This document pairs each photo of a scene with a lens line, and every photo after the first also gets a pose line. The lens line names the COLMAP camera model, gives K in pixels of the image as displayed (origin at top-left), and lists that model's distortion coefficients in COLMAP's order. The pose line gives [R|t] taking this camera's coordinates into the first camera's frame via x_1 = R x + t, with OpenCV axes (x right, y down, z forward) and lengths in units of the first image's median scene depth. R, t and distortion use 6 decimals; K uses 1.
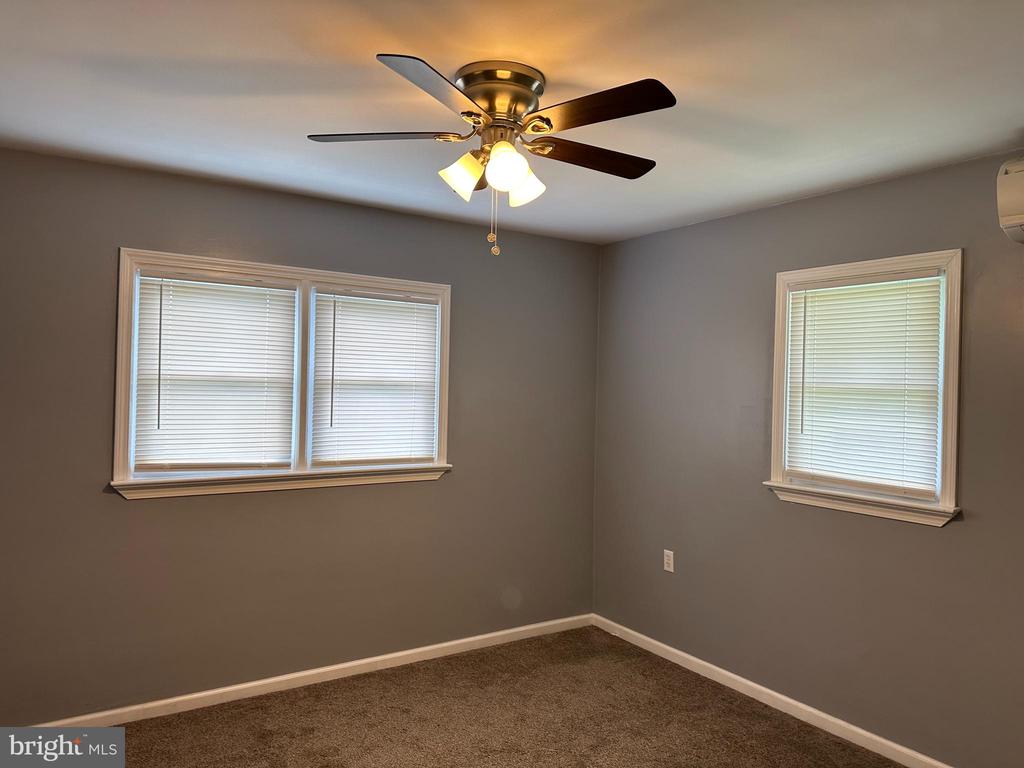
lens RADIAL K [[704.1, 0, 500.2], [0, 704.1, 384.1], [0, 0, 1]] dist [0.173825, -0.301159]
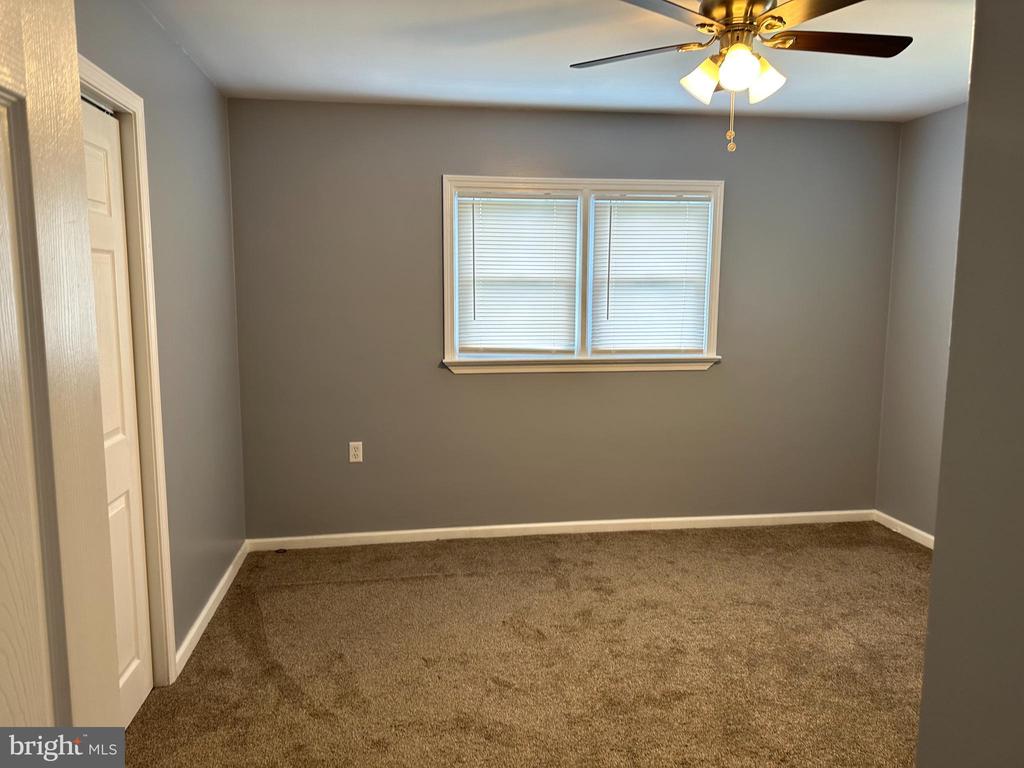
lens RADIAL K [[715.2, 0, 512.0], [0, 715.2, 384.0], [0, 0, 1]] dist [0.058250, -0.082249]
pose [[0.912703, 0.031735, -0.407390, 0.095650], [0.020656, 0.992122, 0.123563, 0.017742], [0.408102, -0.121191, 0.904856, -0.118209]]
